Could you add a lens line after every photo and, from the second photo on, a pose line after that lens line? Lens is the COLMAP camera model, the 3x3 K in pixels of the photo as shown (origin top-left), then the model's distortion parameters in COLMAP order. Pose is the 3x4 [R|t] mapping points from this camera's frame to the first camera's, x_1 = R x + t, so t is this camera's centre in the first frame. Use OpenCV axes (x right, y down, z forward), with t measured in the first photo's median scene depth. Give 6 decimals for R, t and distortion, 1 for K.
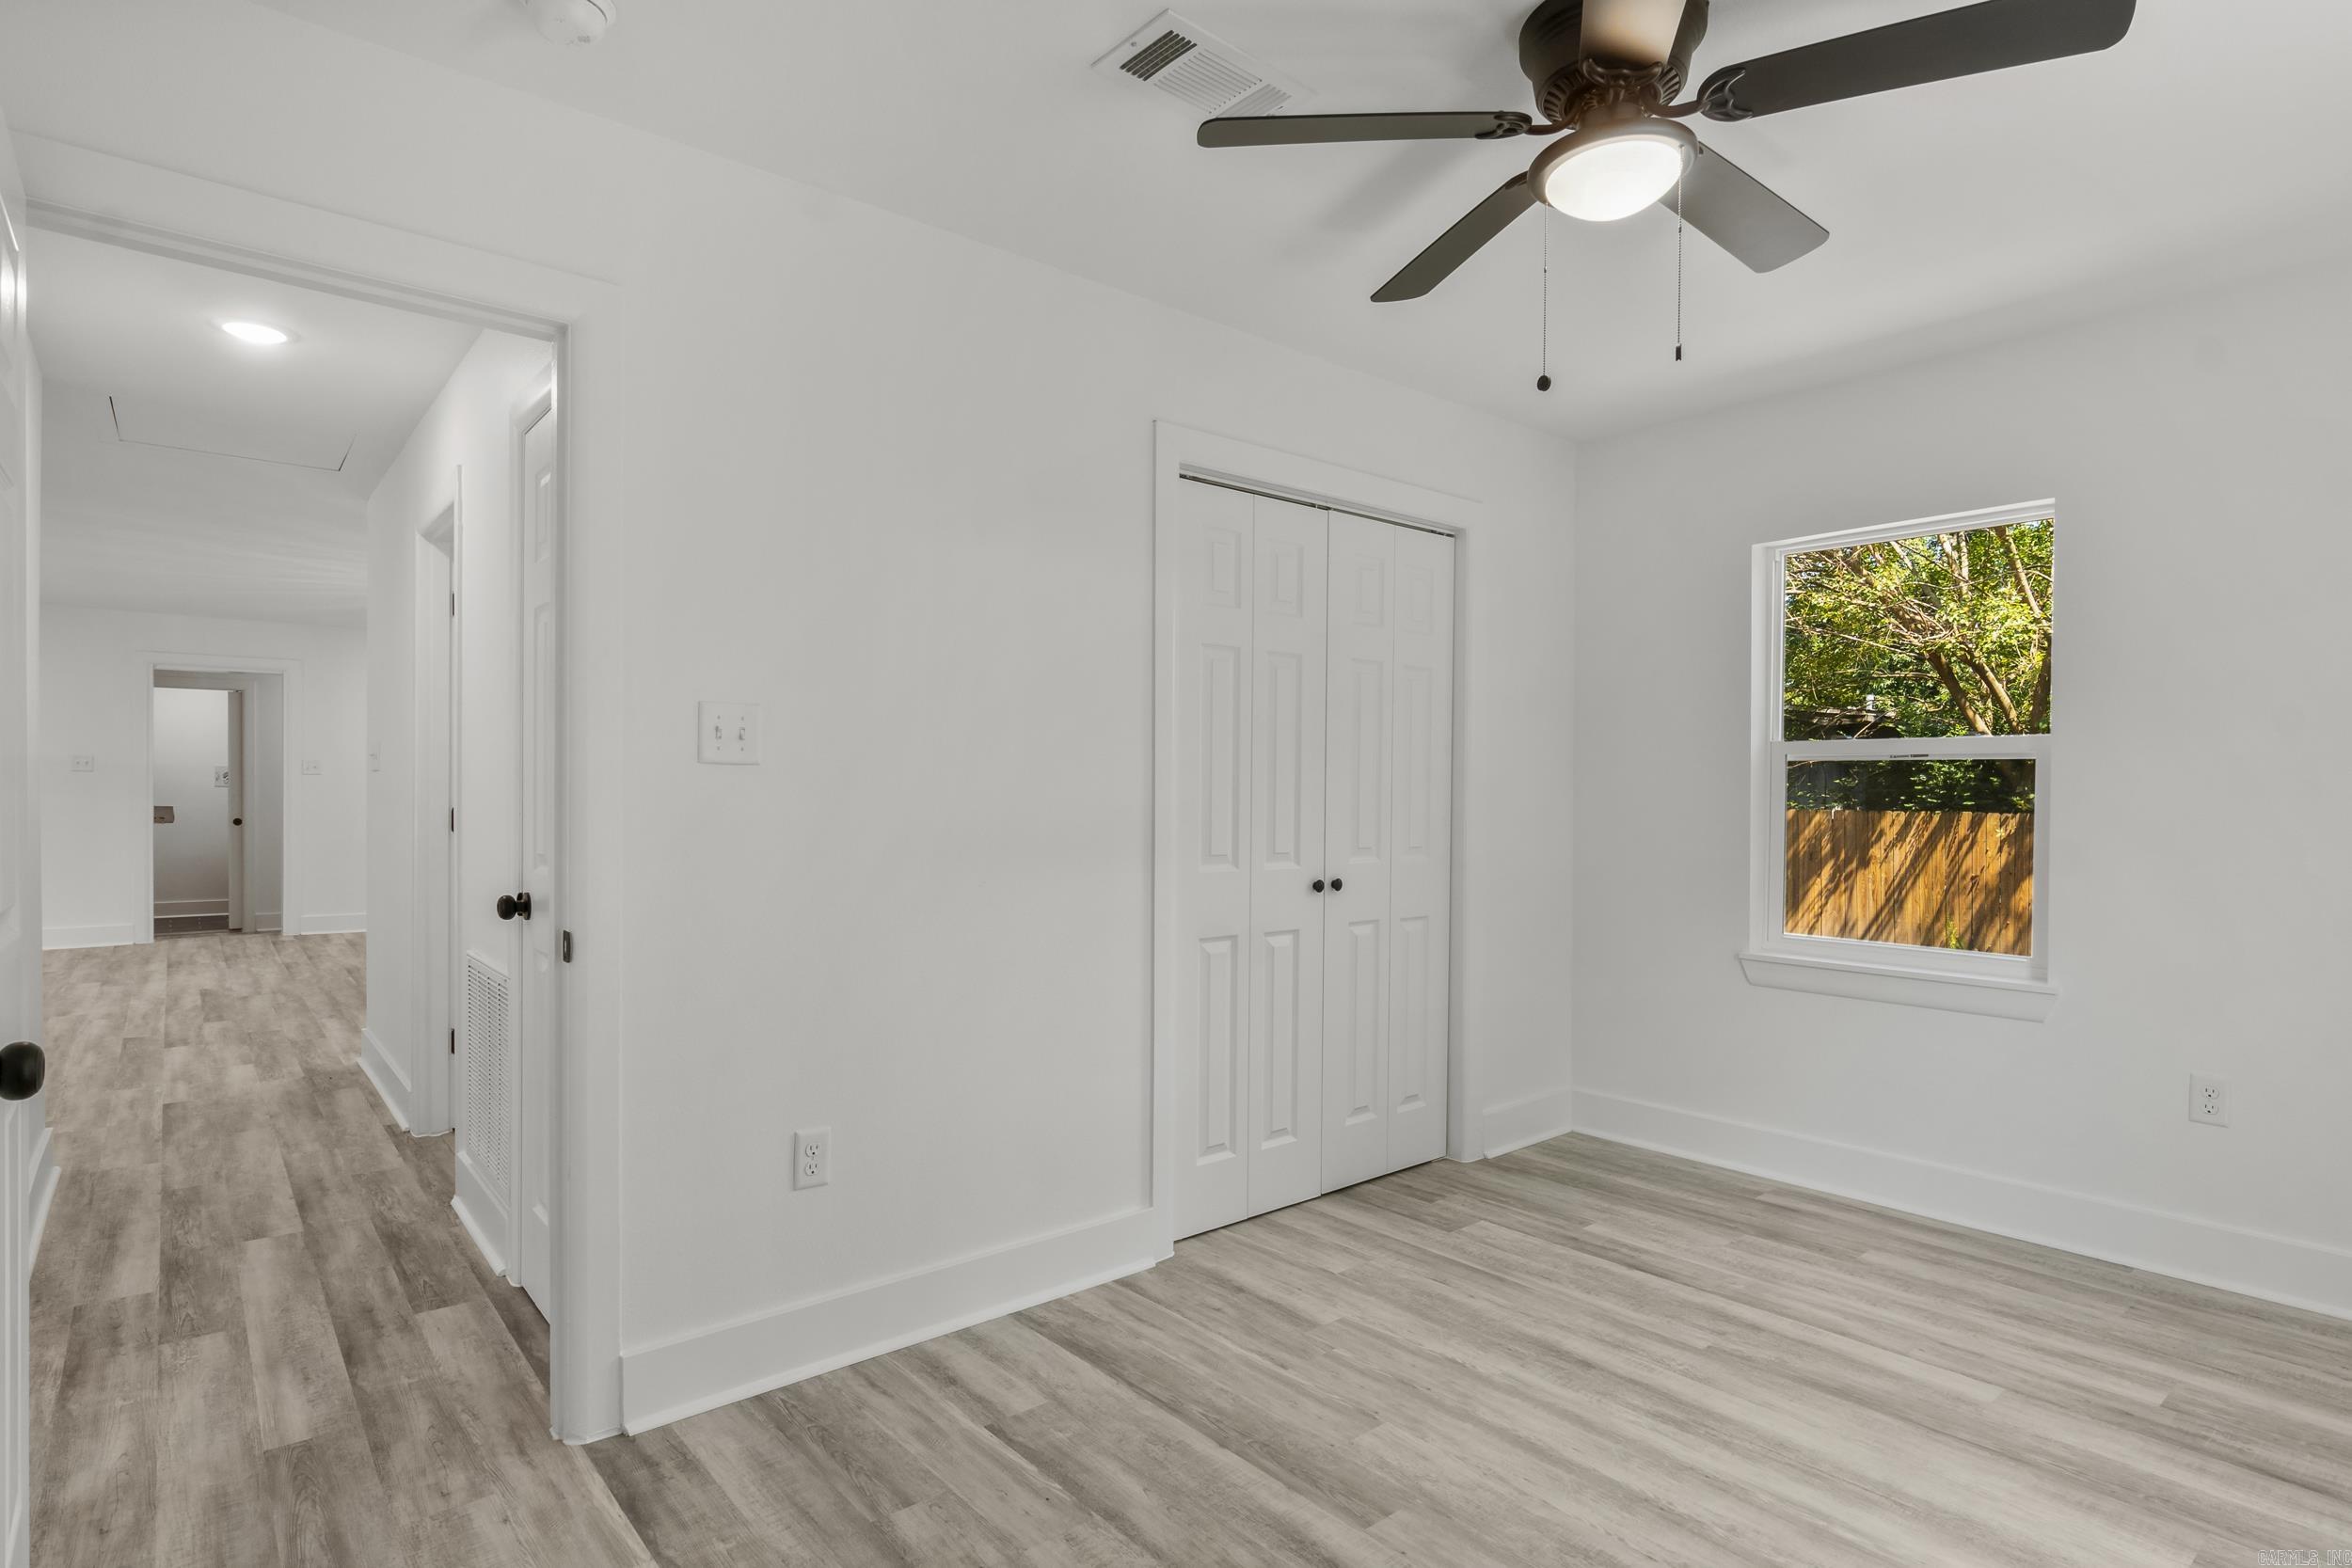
lens RADIAL K [[1206.7, 0, 1171.7], [0, 1206.7, 804.0], [0, 0, 1]] dist [-0.010504, 0.007055]
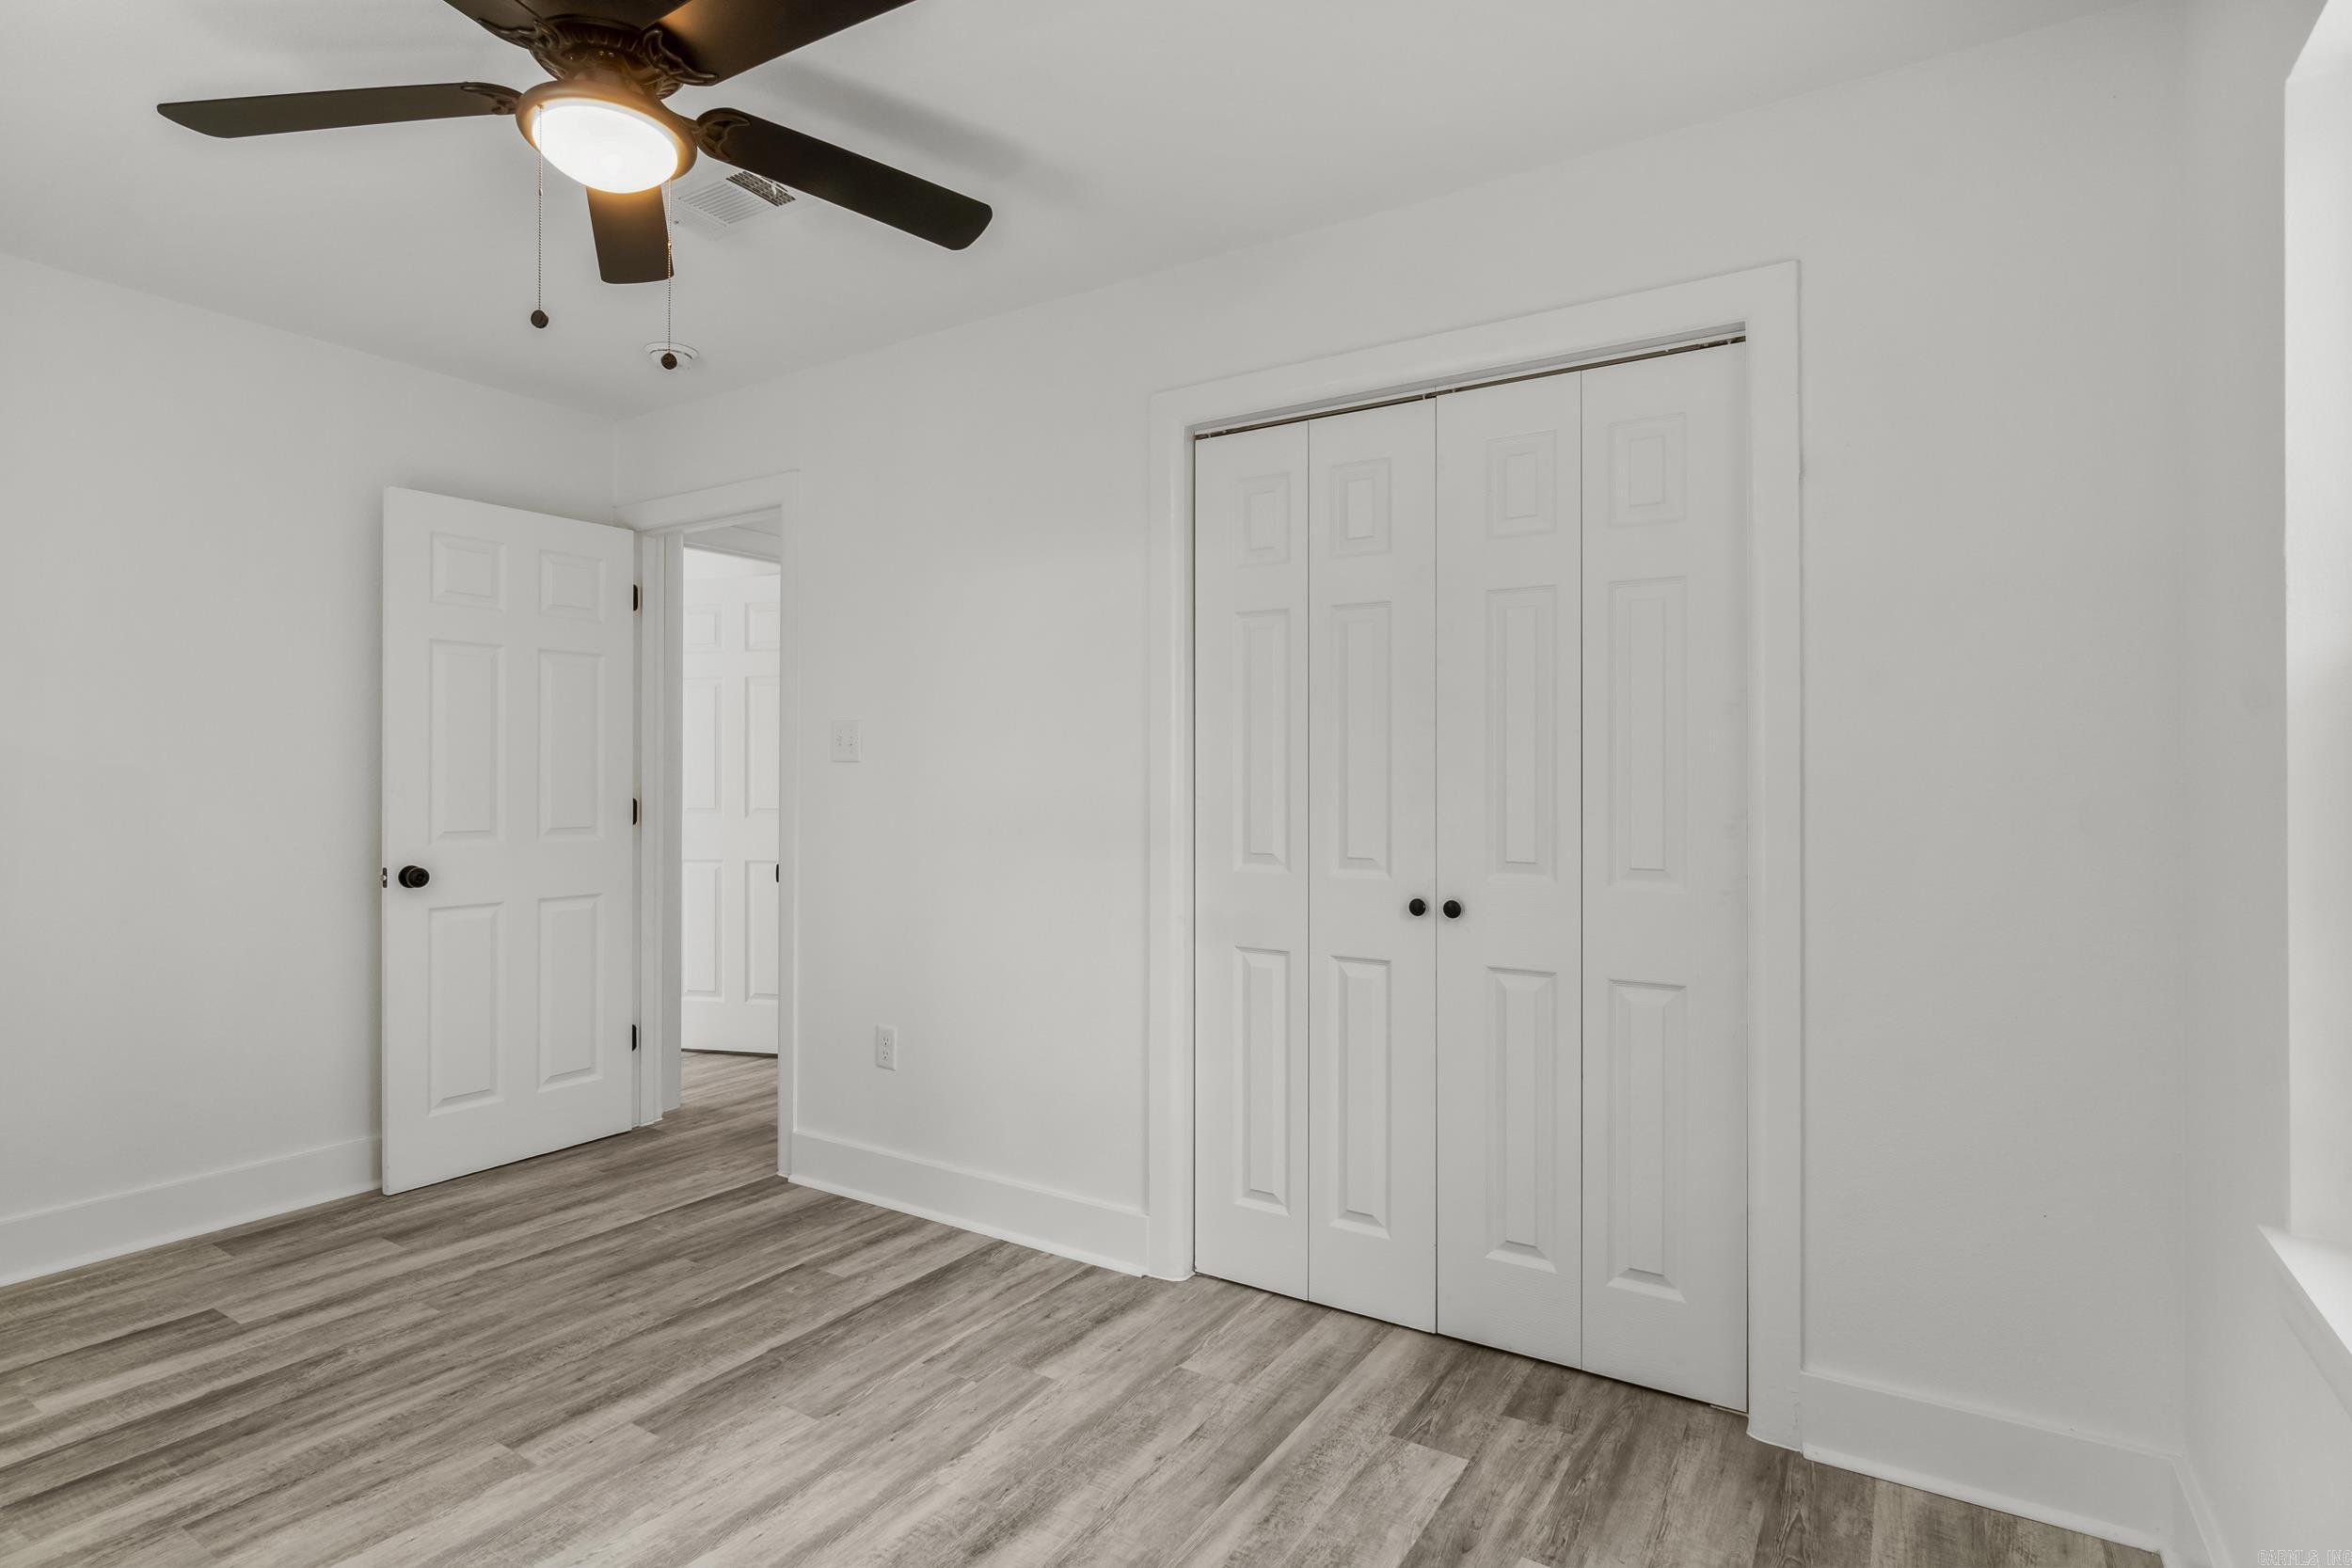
lens RADIAL K [[1206.7, 0, 1188.8], [0, 1206.7, 776.5], [0, 0, 1]] dist [-0.010504, 0.007055]
pose [[0.296192, -0.008796, -0.955088, 1.016309], [-0.010422, 0.999868, -0.012441, -0.002179], [0.955072, 0.013639, 0.296061, 0.832385]]
